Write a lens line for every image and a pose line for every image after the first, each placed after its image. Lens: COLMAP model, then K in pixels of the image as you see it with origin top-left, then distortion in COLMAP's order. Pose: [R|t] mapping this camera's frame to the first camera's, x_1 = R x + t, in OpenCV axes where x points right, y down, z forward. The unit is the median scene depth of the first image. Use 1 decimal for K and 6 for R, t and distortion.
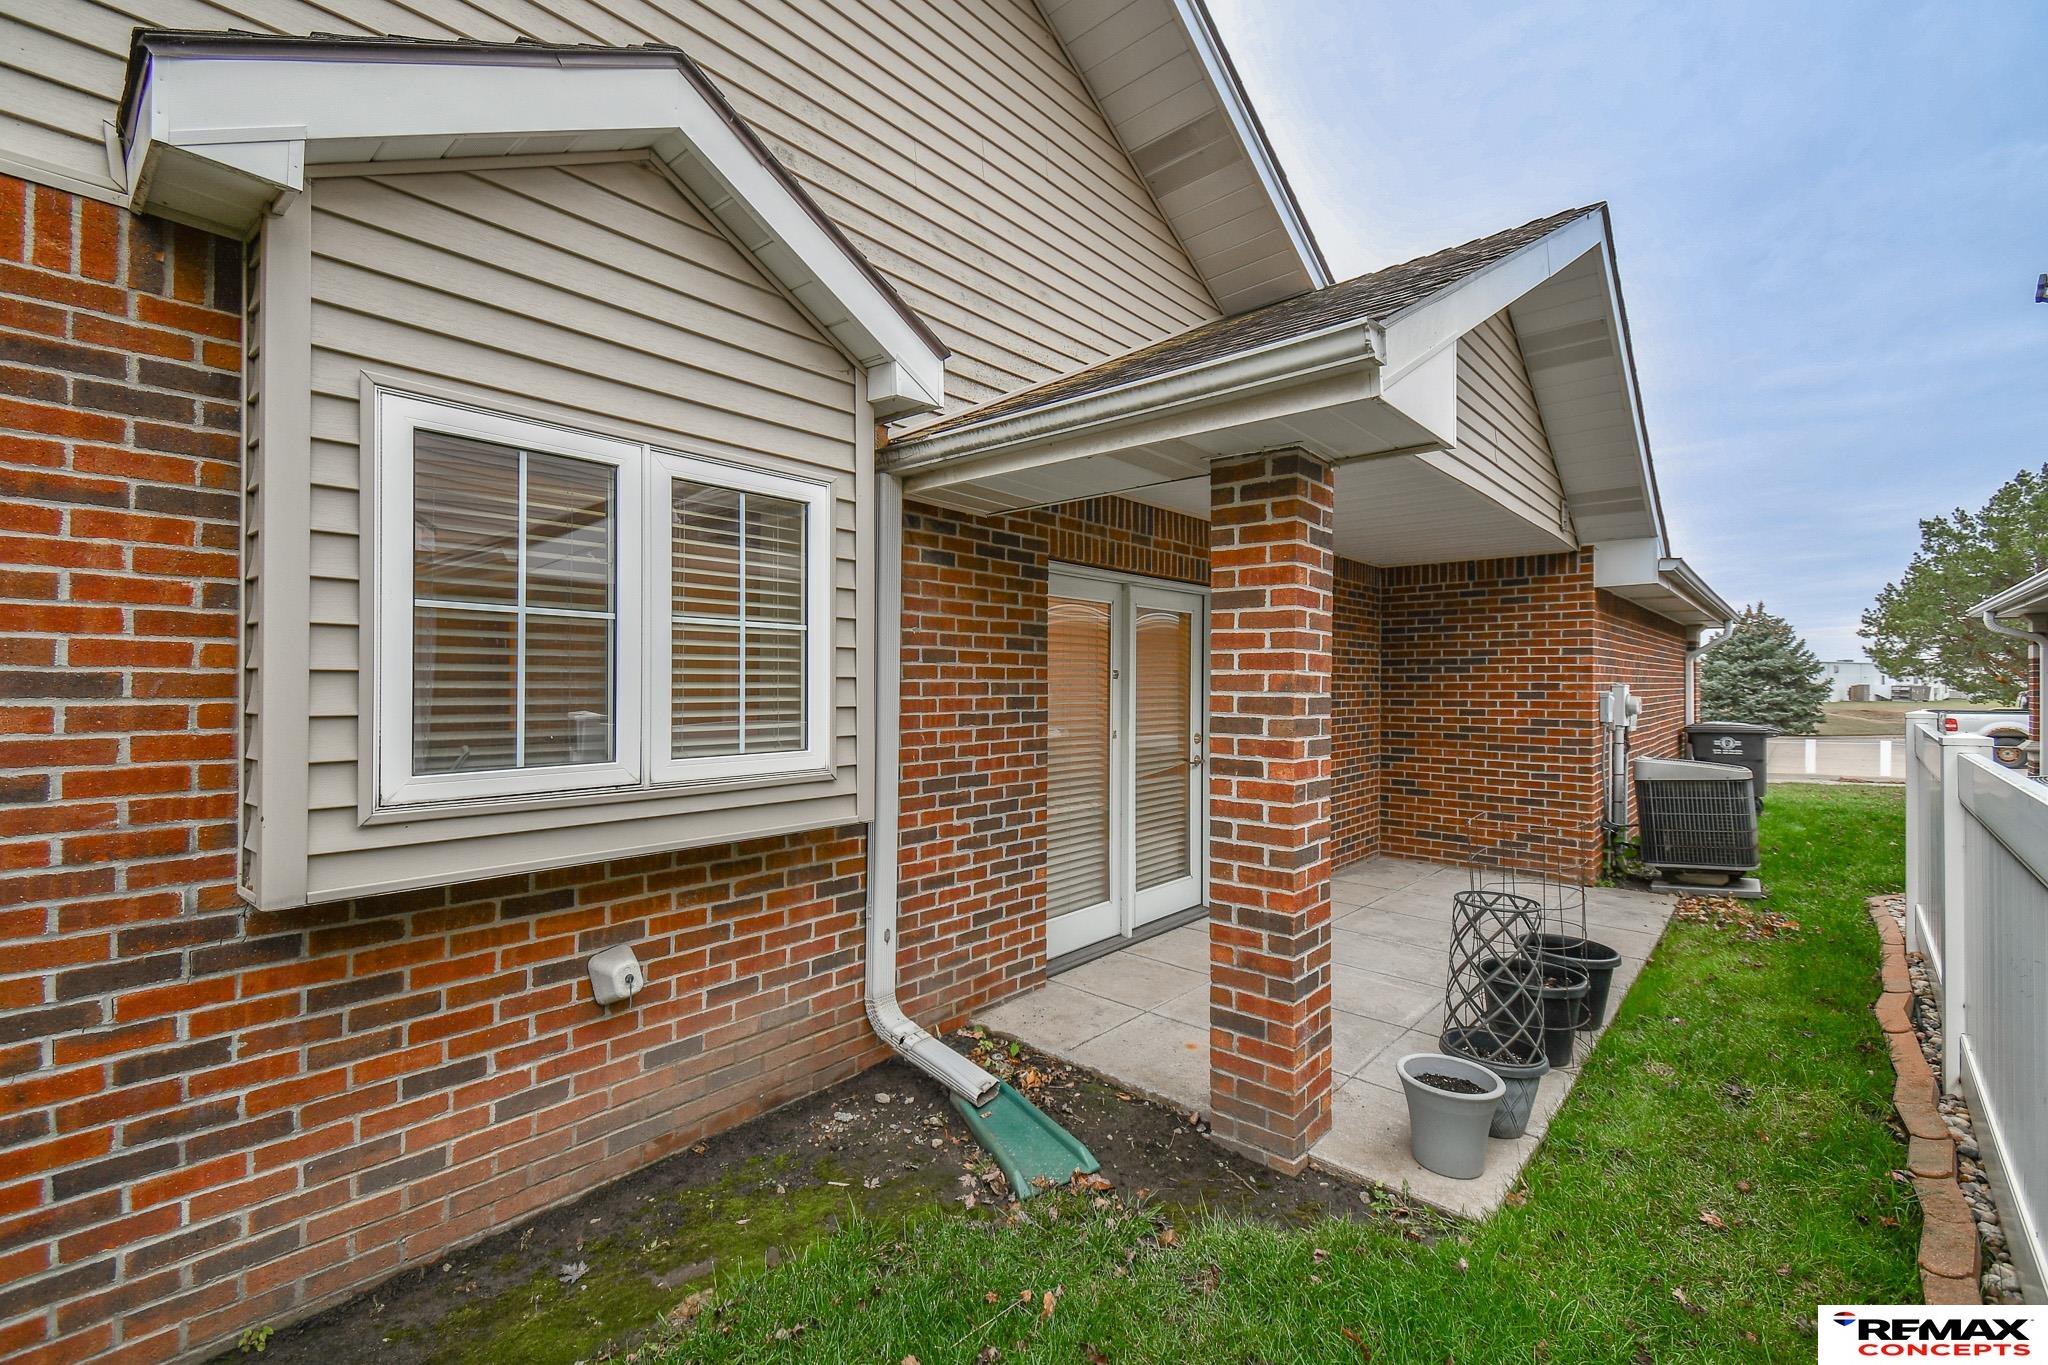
lens RADIAL K [[891.4, 0, 1025.0], [0, 891.4, 687.1], [0, 0, 1]] dist [0.036321, -0.014674]
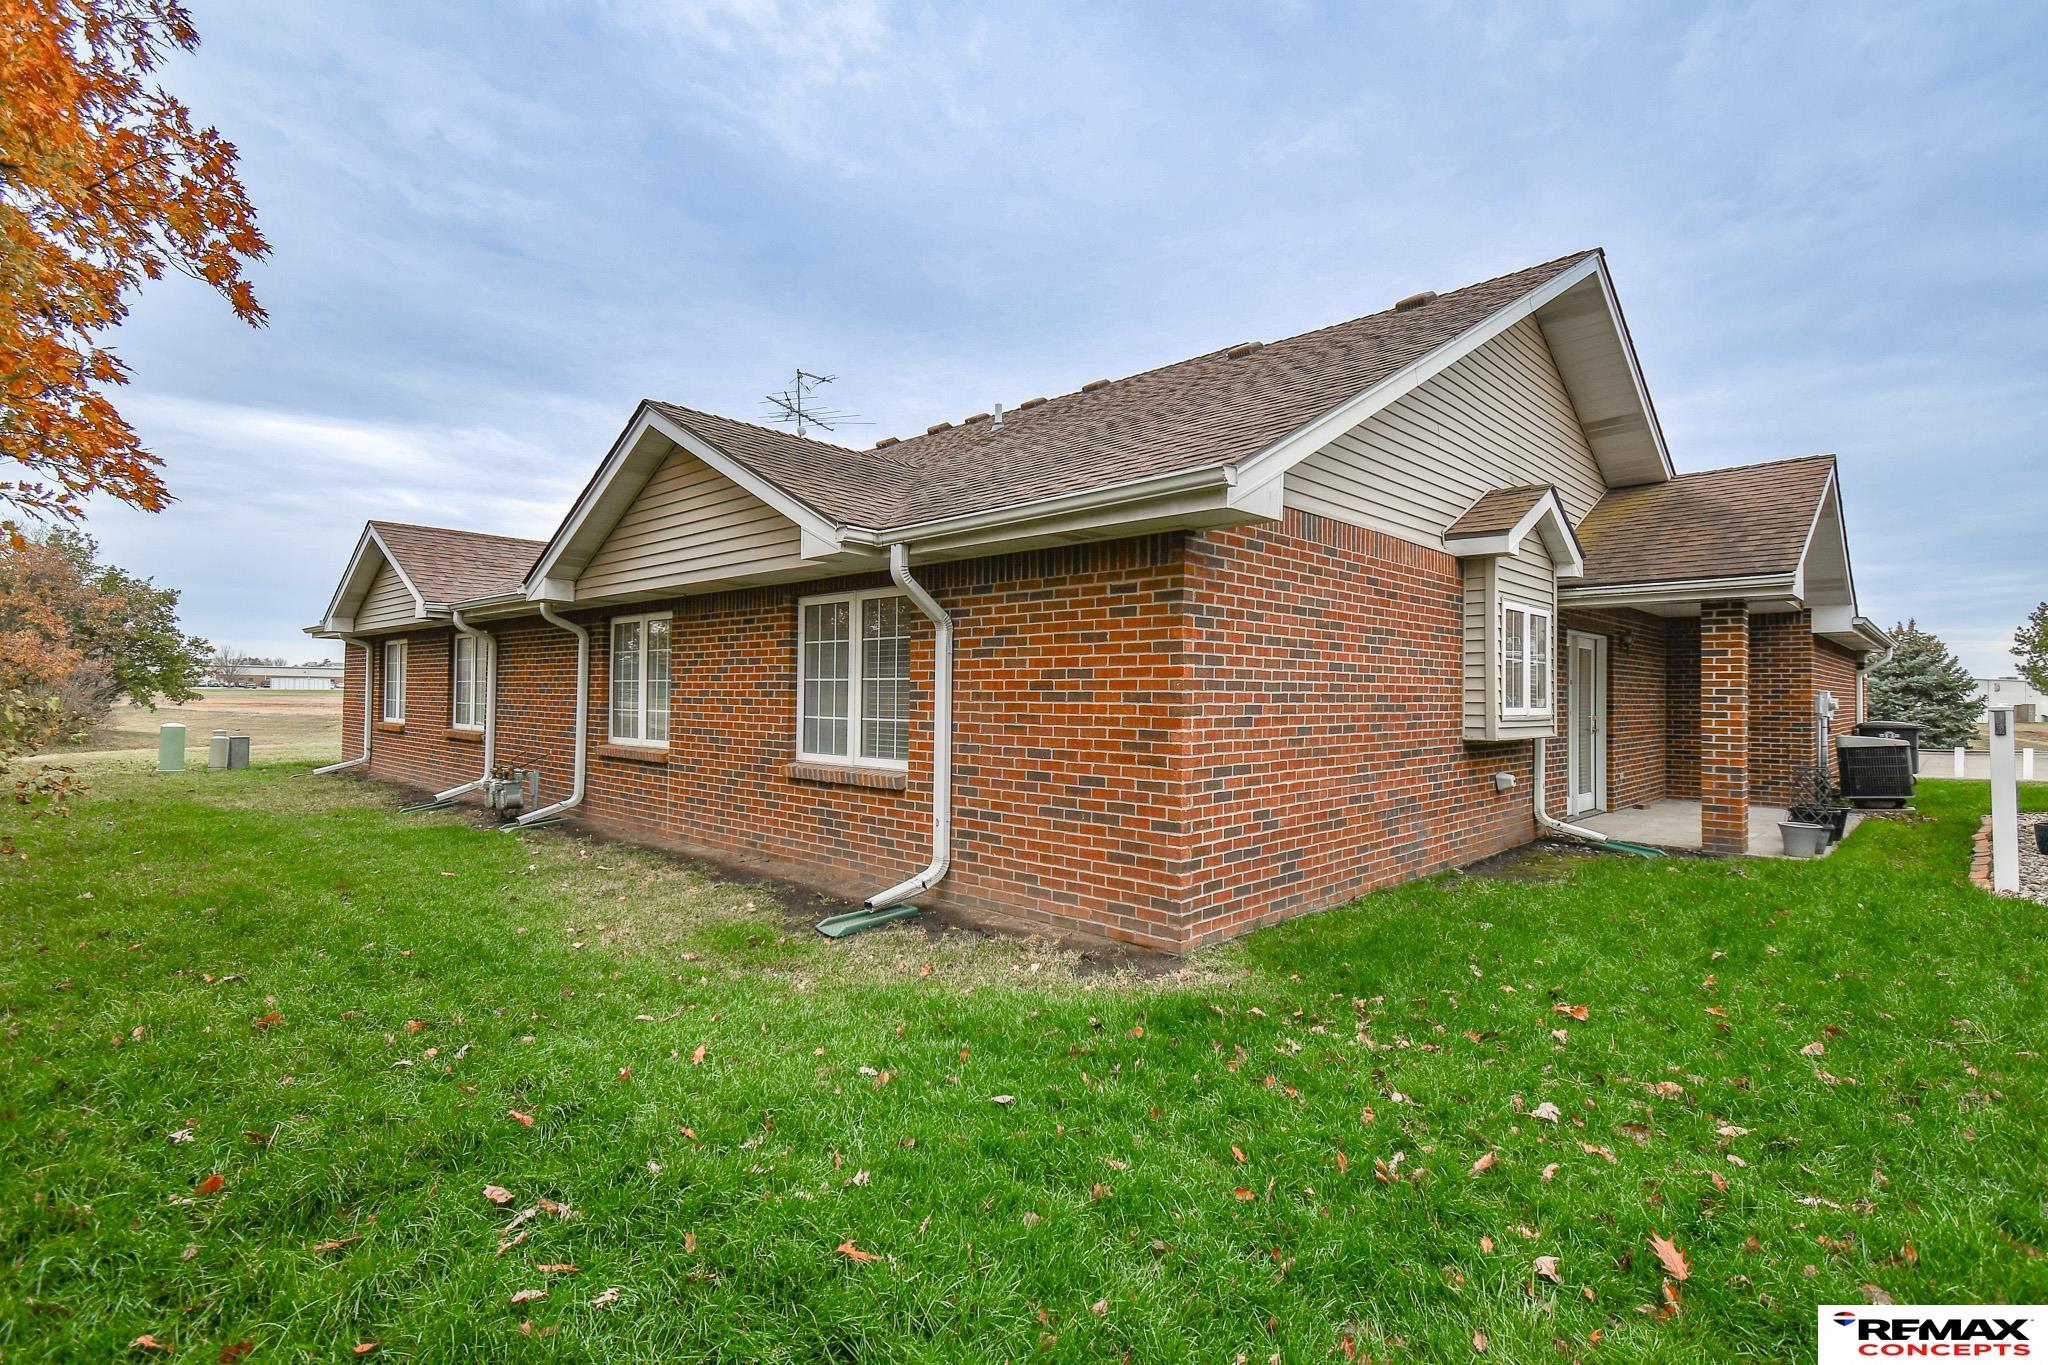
lens RADIAL K [[980.8, 0, 1006.5], [0, 980.8, 694.3], [0, 0, 1]] dist [0.022138, -0.004336]
pose [[0.998430, 0.004740, -0.055814, -1.195460], [-0.005247, 0.999946, -0.008932, 0.044488], [0.055769, 0.009211, 0.998401, -1.456962]]
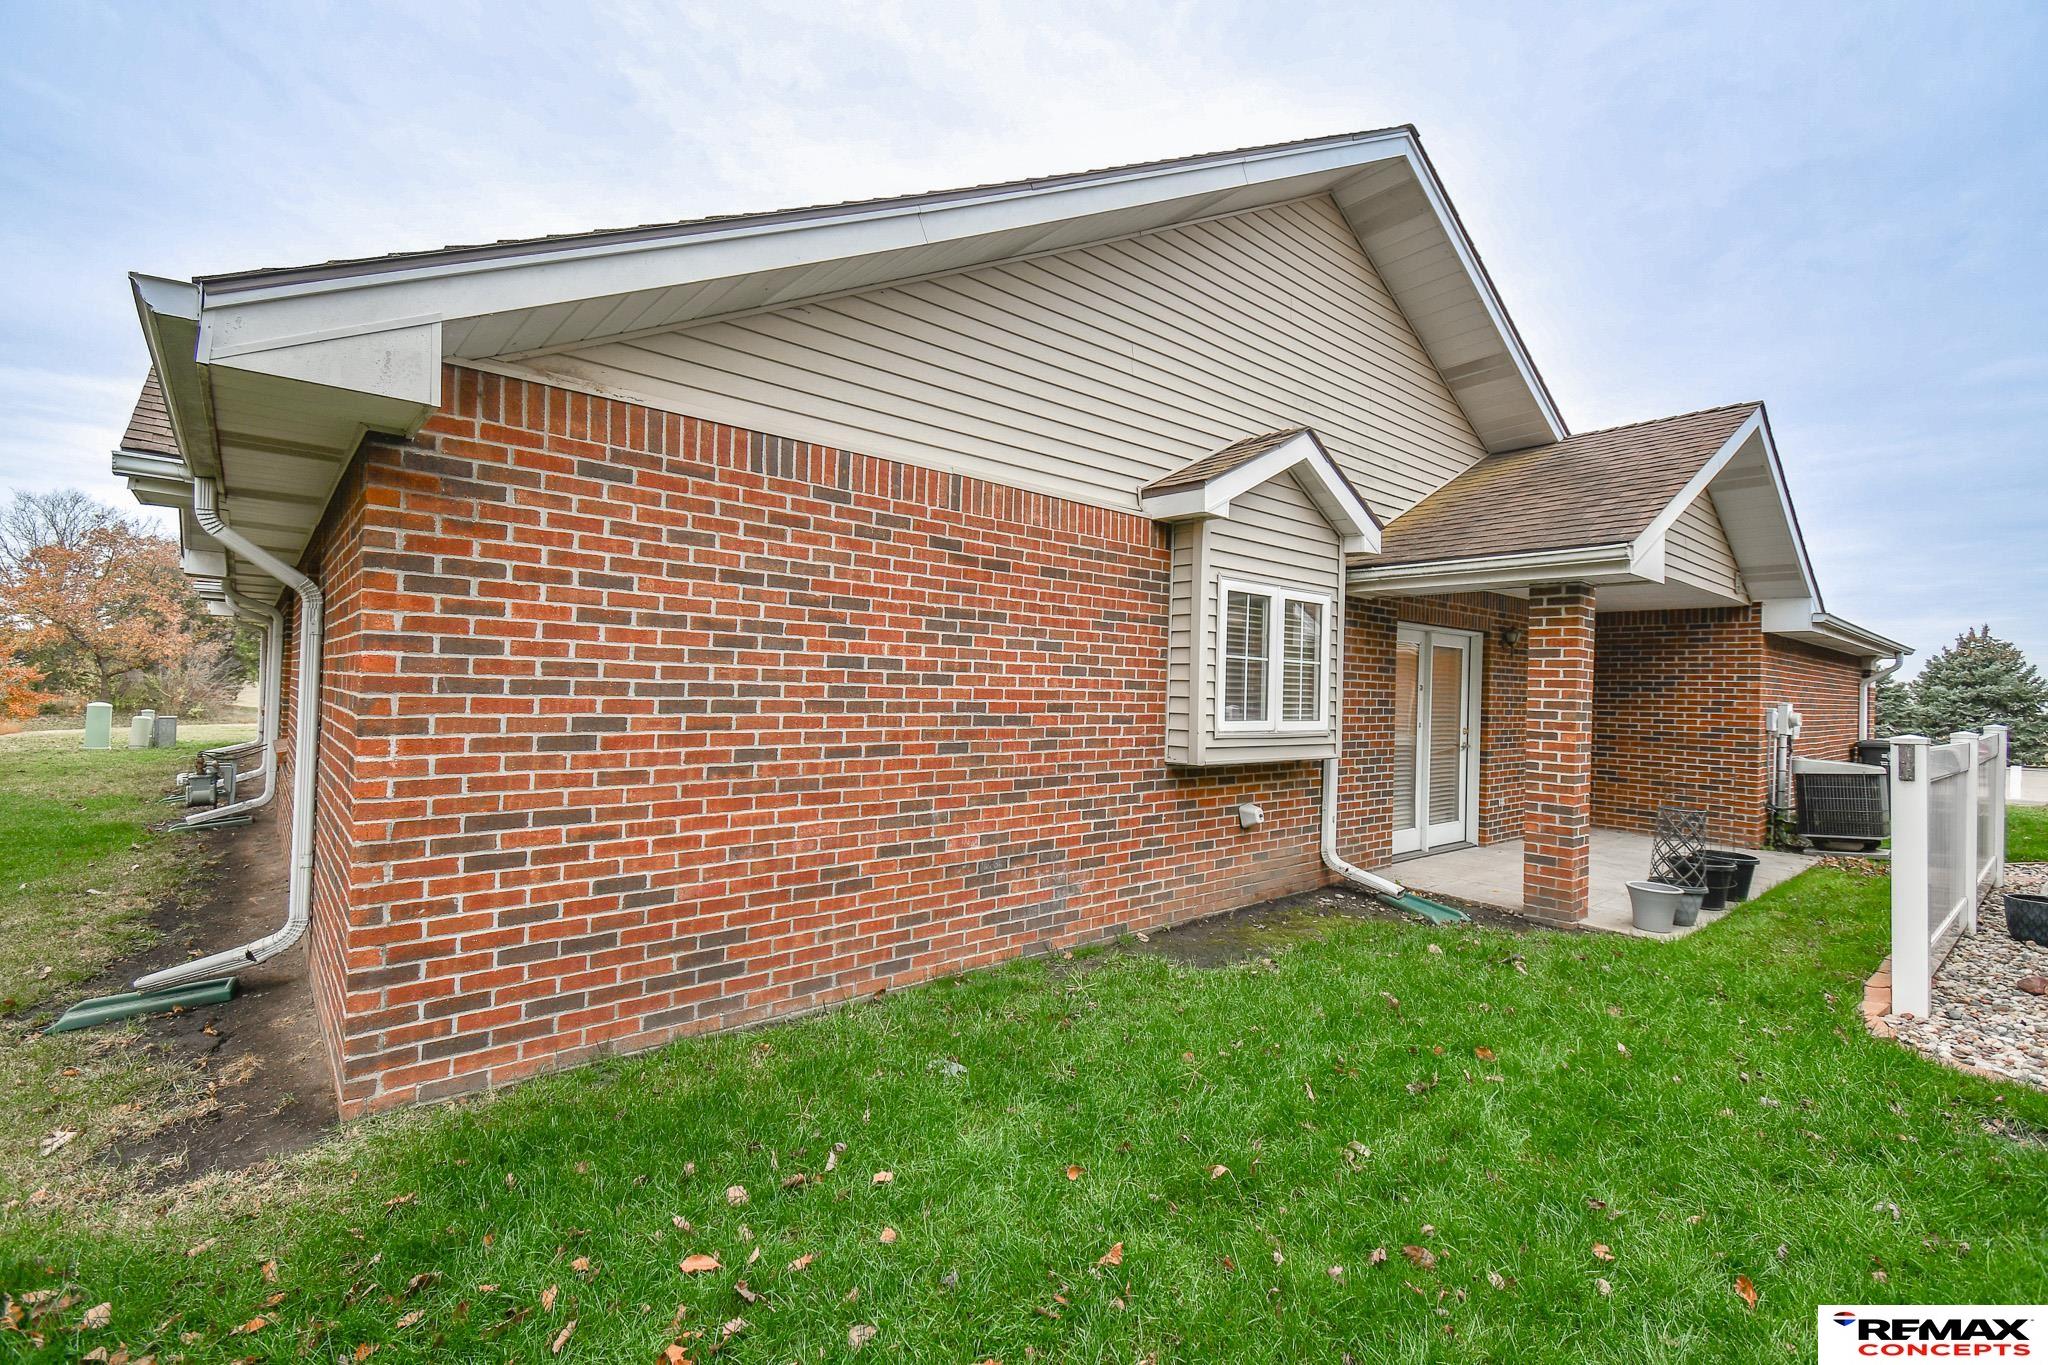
lens RADIAL K [[891.4, 0, 1019.9], [0, 891.4, 687.6], [0, 0, 1]] dist [0.036321, -0.014674]
pose [[0.988828, 0.022598, -0.147339, -0.441380], [-0.023782, 0.999697, -0.006278, 0.015108], [0.147152, 0.009711, 0.989066, -0.833458]]
